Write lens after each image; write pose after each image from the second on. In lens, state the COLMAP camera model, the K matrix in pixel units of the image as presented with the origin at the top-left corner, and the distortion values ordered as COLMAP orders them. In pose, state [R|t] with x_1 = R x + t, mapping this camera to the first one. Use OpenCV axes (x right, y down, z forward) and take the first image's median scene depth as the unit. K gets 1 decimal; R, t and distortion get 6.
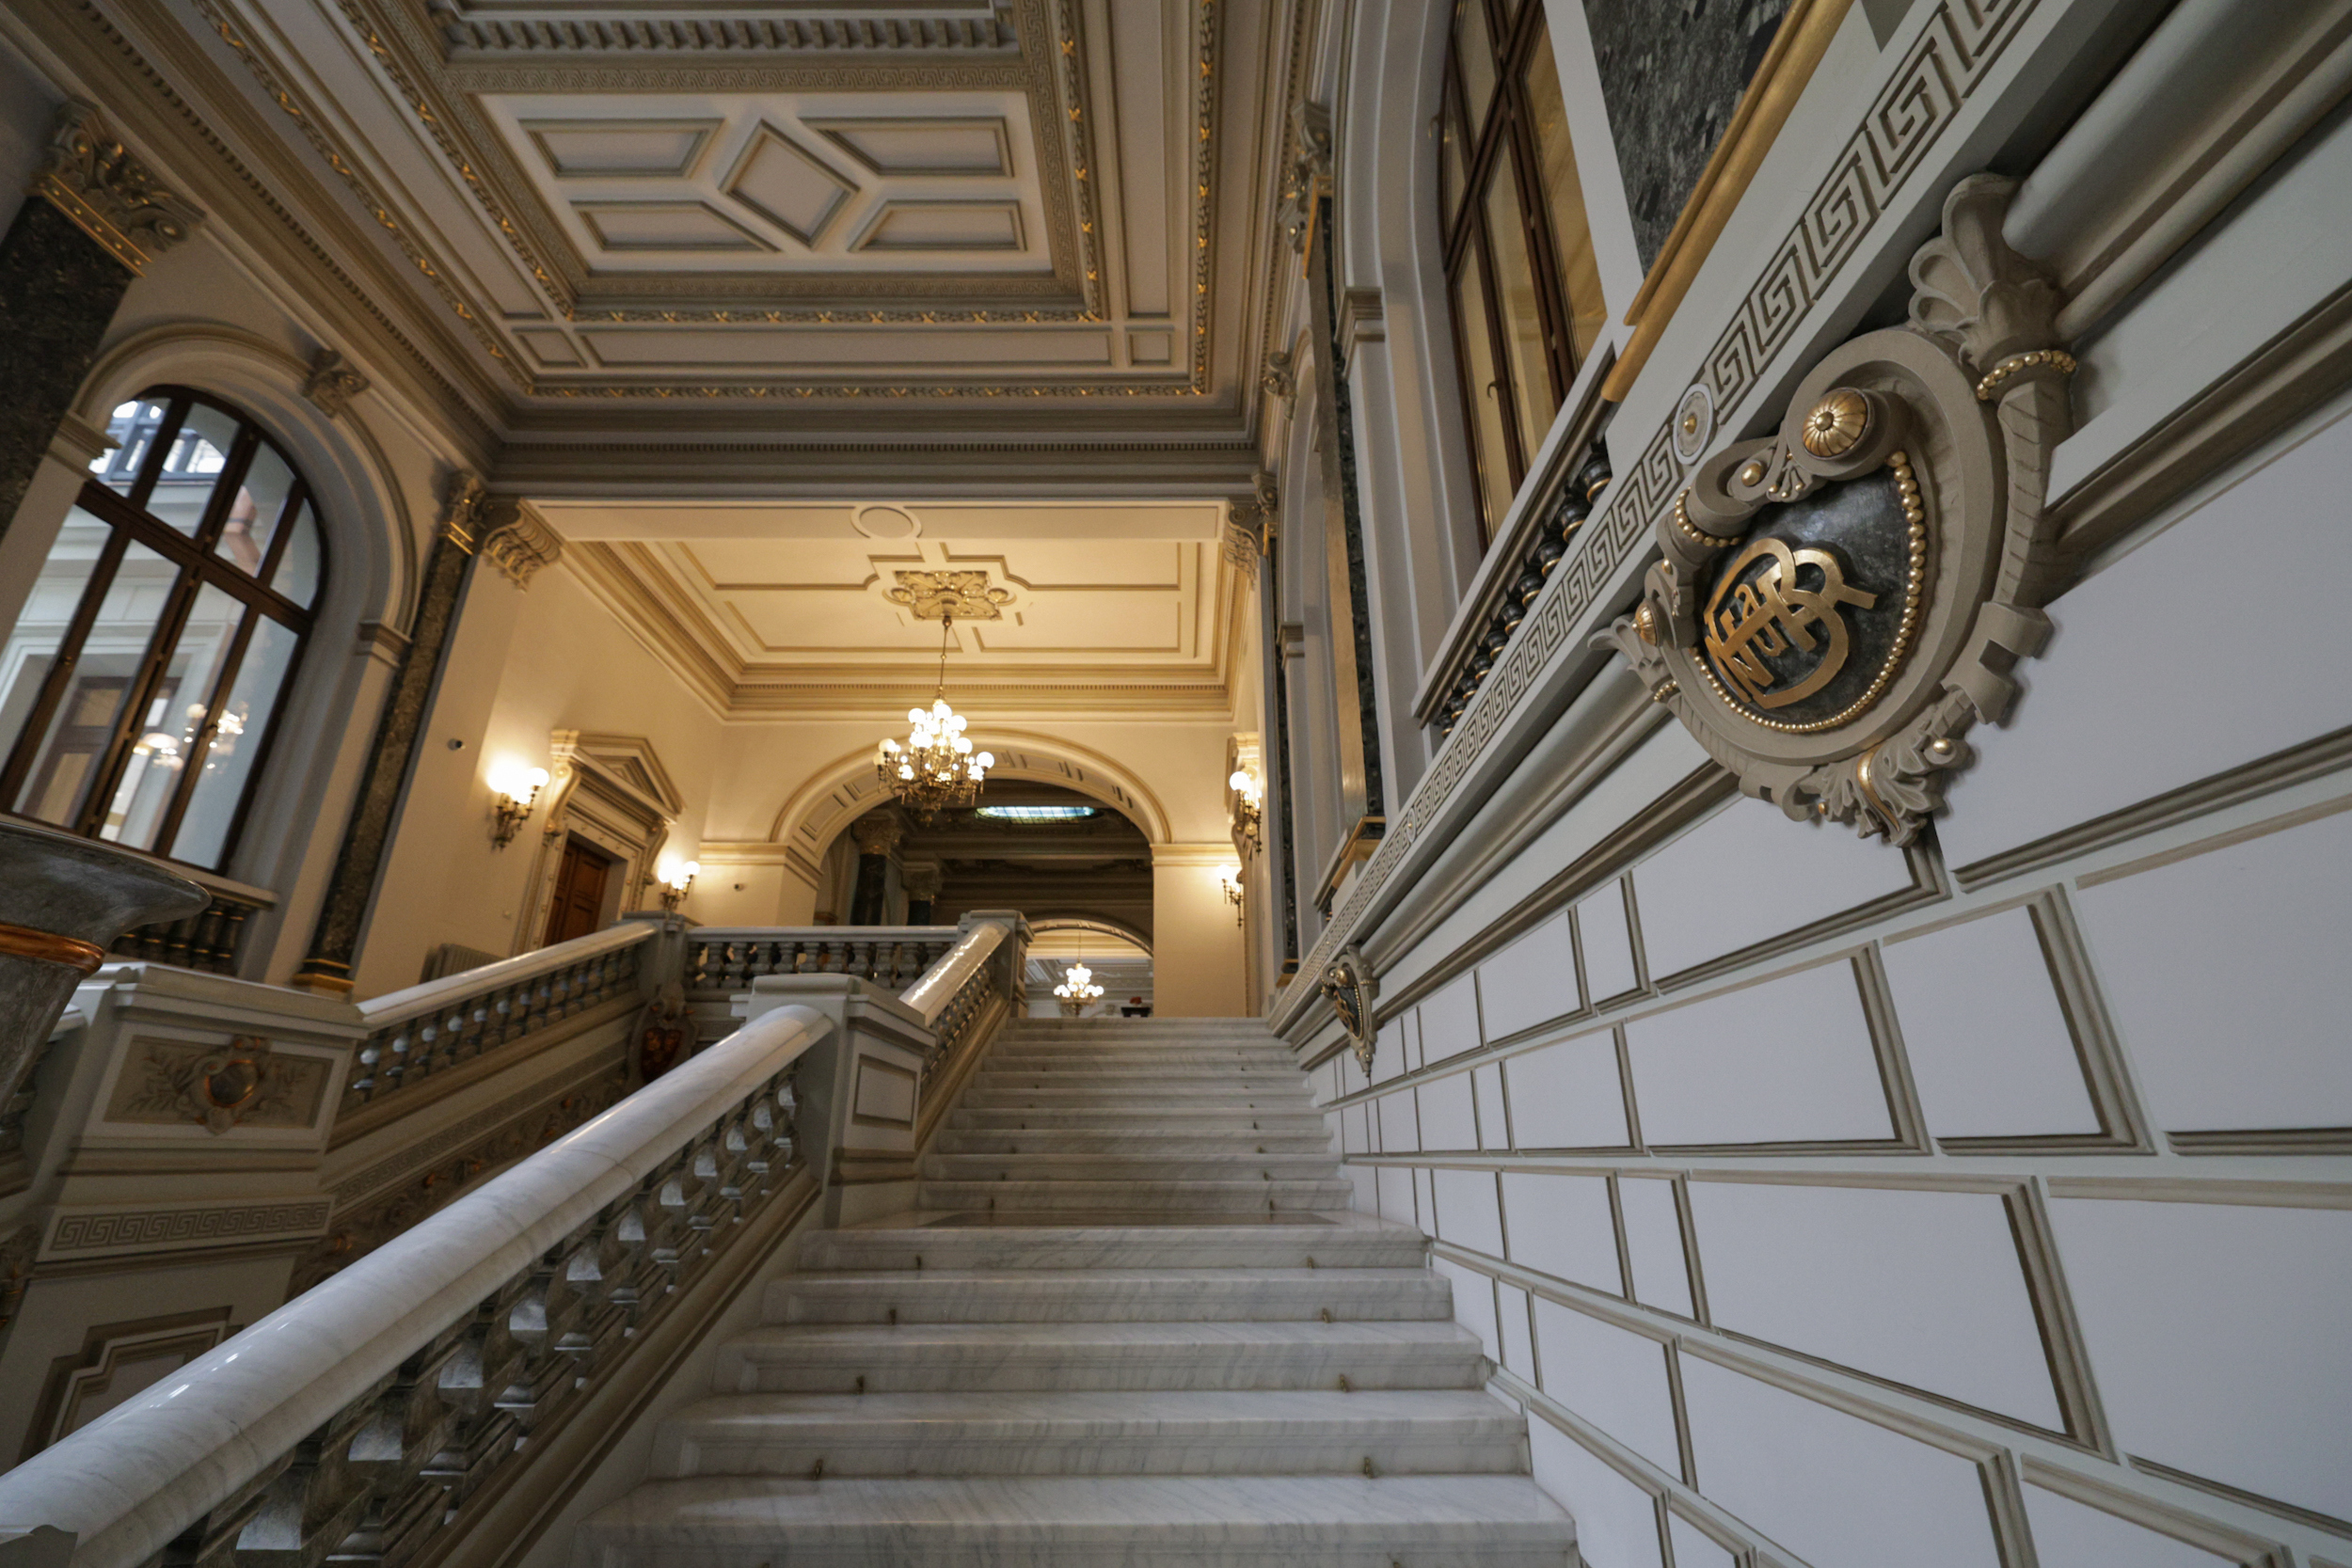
lens RADIAL K [[997.5, 0, 1174.5], [0, 997.5, 779.7], [0, 0, 1]] dist [-0.000051, -0.000585]
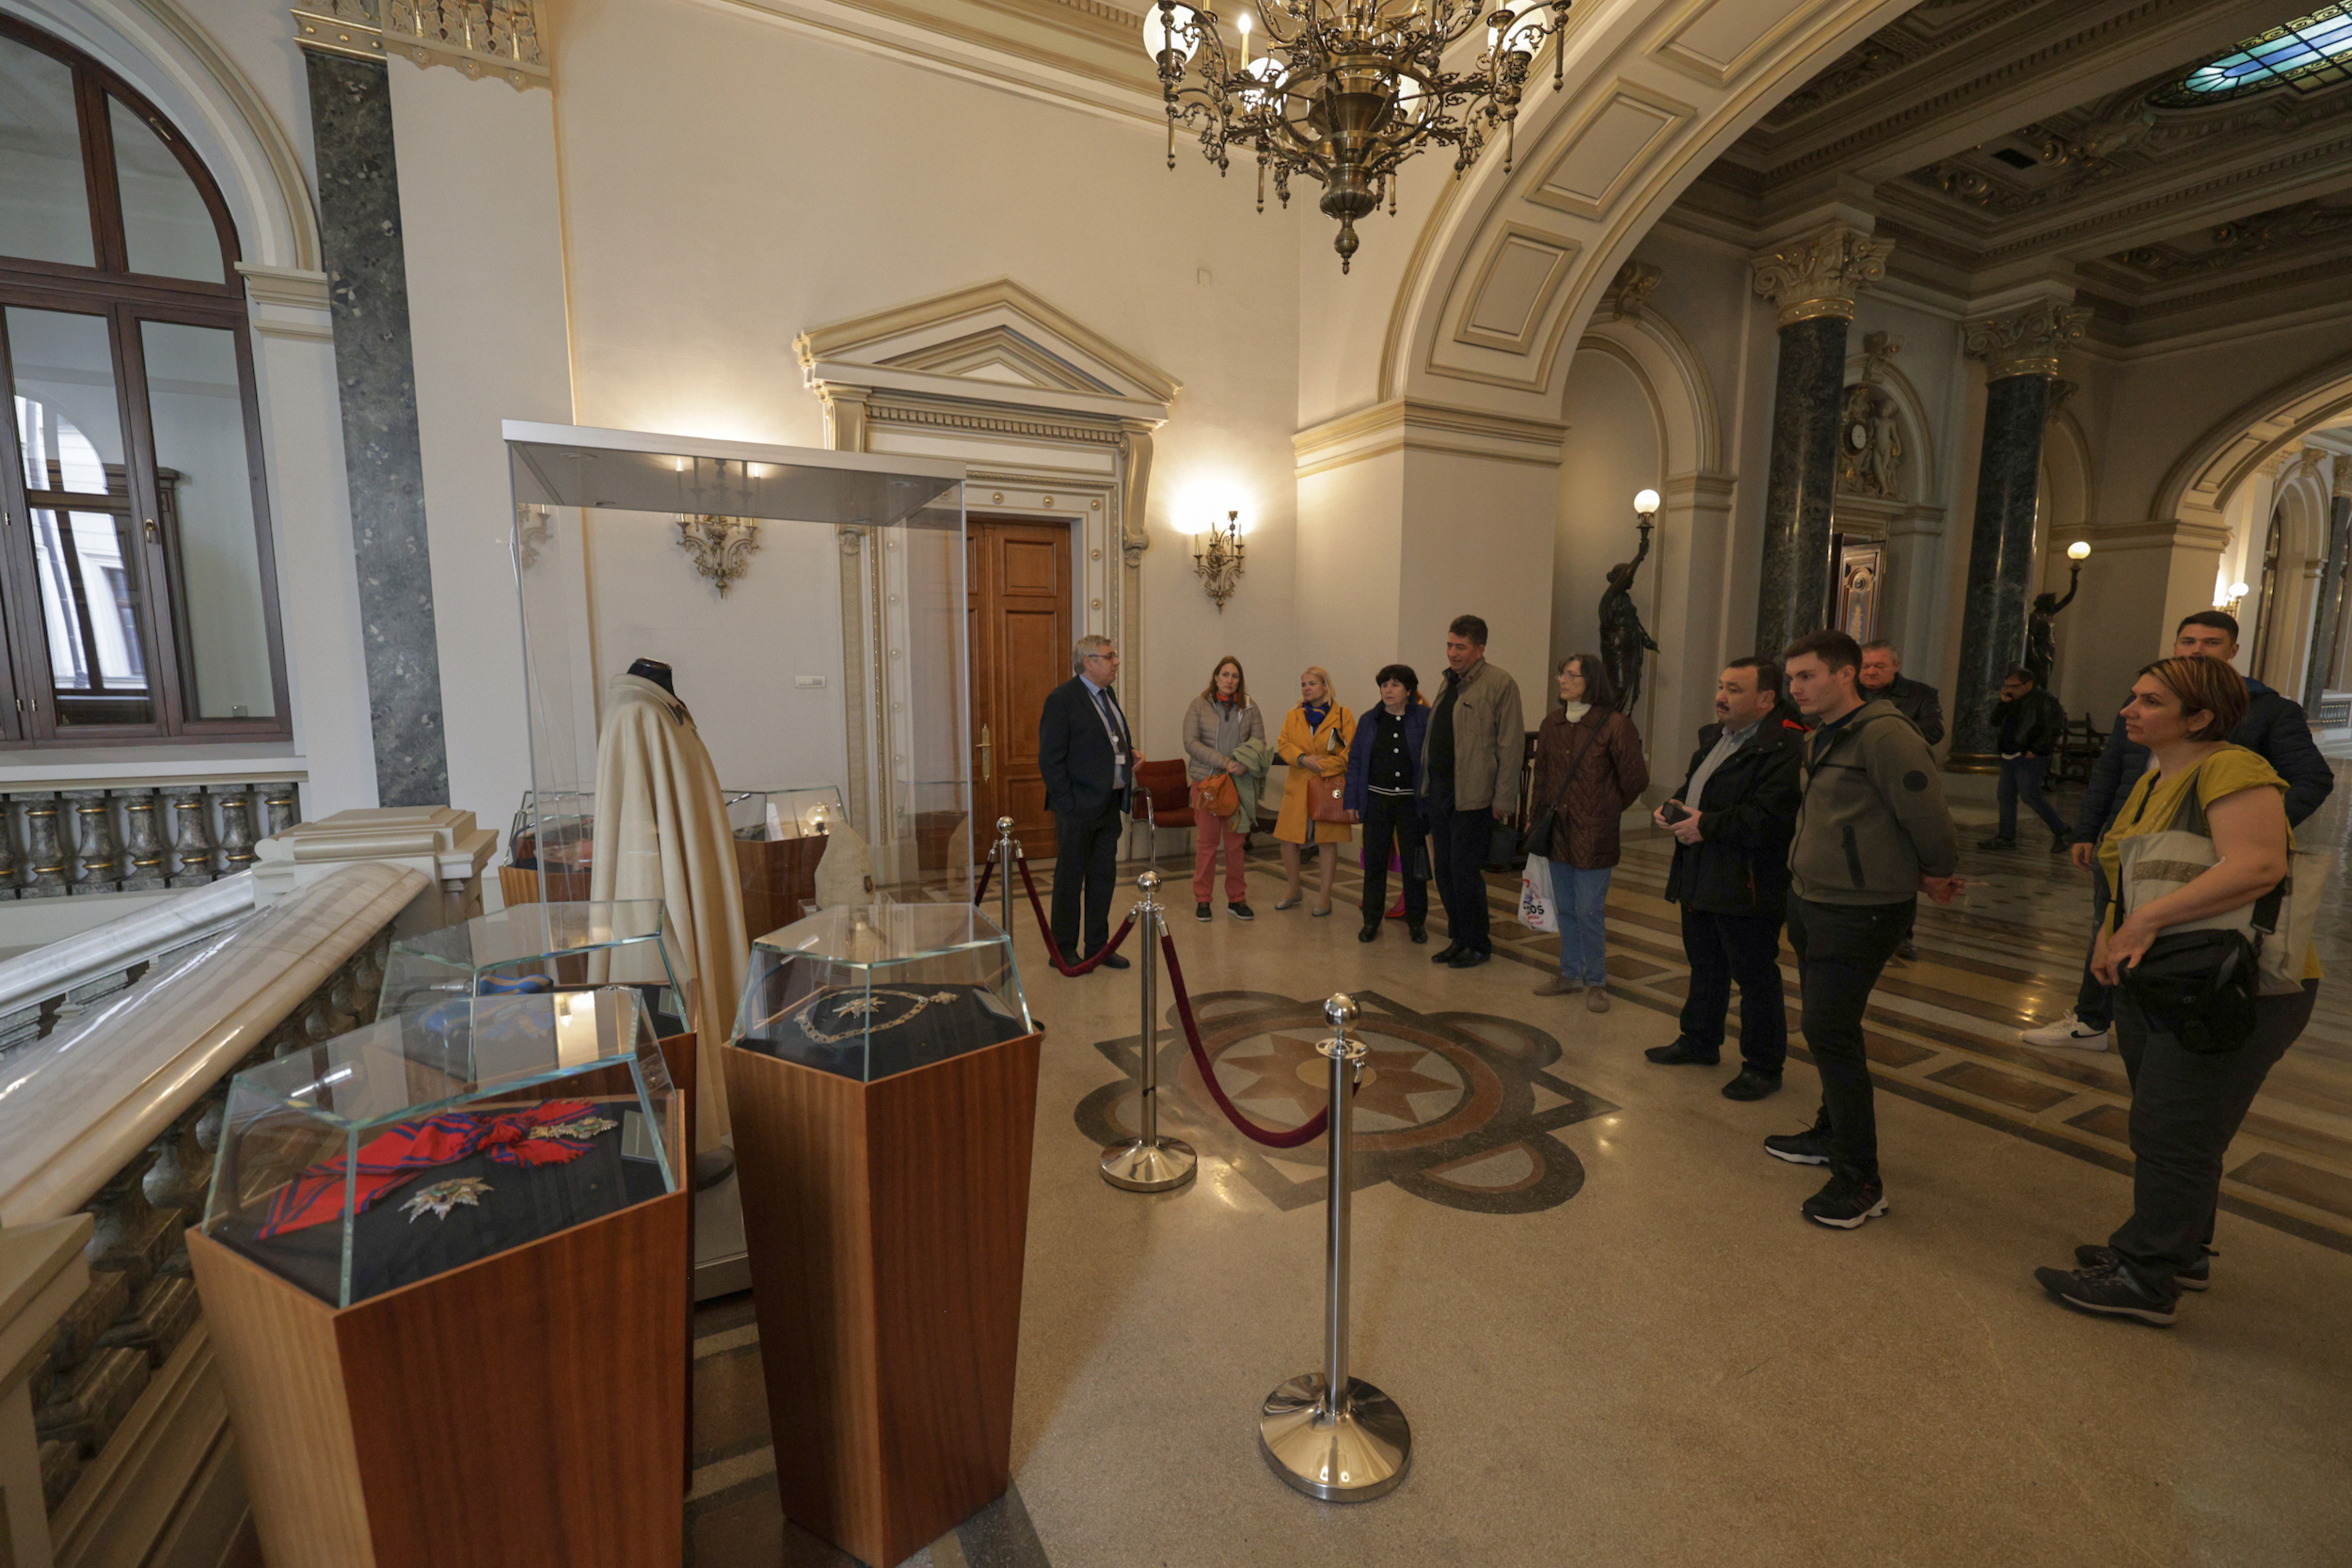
lens RADIAL K [[997.5, 0, 1174.5], [0, 997.5, 779.7], [0, 0, 1]] dist [-0.000051, -0.000585]
pose [[0.445754, 0.108670, -0.888535, -0.029076], [0.318372, 0.908457, 0.270825, 0.072473], [0.836626, -0.403606, 0.370351, 0.740795]]
